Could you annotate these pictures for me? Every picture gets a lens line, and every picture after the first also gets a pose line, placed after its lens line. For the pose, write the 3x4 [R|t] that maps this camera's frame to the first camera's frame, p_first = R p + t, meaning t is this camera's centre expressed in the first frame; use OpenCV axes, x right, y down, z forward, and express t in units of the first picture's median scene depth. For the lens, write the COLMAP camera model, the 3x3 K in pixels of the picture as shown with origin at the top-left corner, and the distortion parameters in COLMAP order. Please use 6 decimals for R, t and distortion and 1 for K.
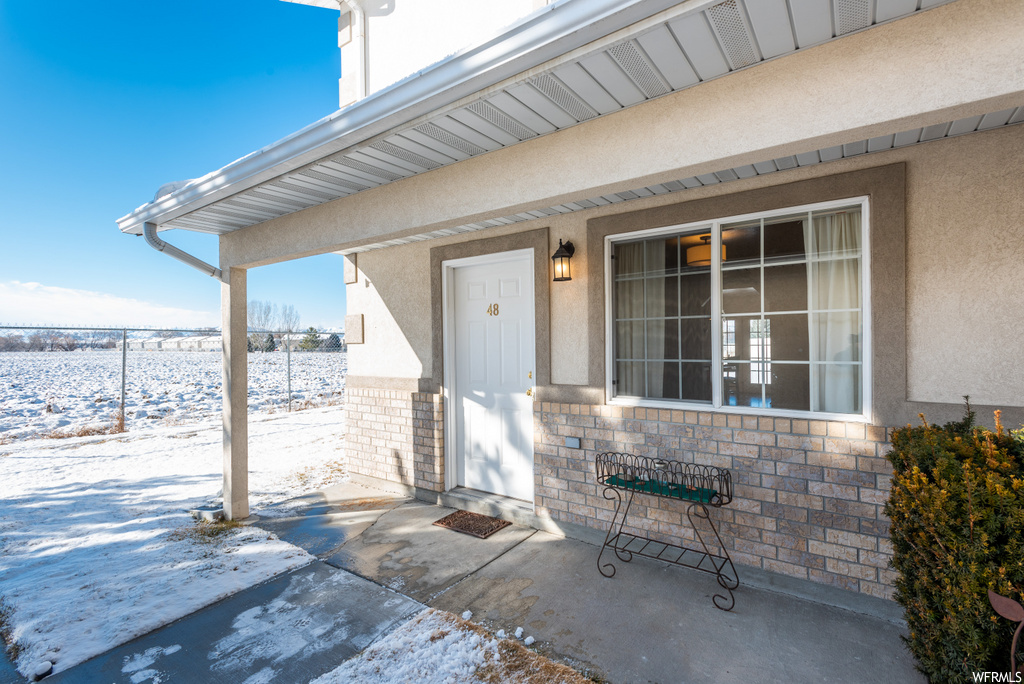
lens RADIAL K [[468.7, 0, 510.1], [0, 468.7, 342.9], [0, 0, 1]] dist [0.004207, 0.000341]
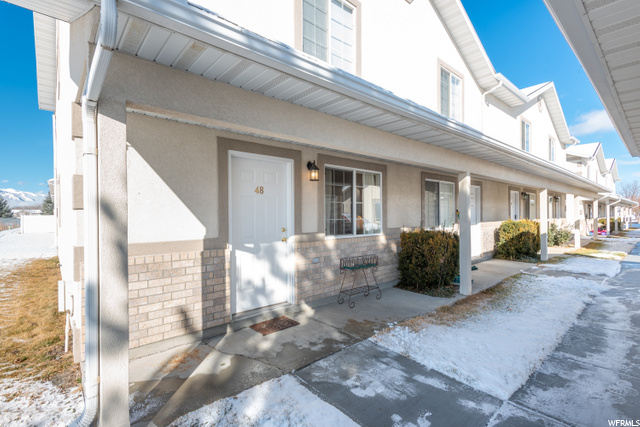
lens RADIAL K [[292.9, 0, 318.8], [0, 292.9, 214.0], [0, 0, 1]] dist [0.004207, 0.000341]
pose [[0.237385, 0.018496, 0.971239, -0.952362], [0.006626, 0.999765, -0.020659, 0.031031], [-0.971393, 0.011340, 0.237207, 0.584803]]
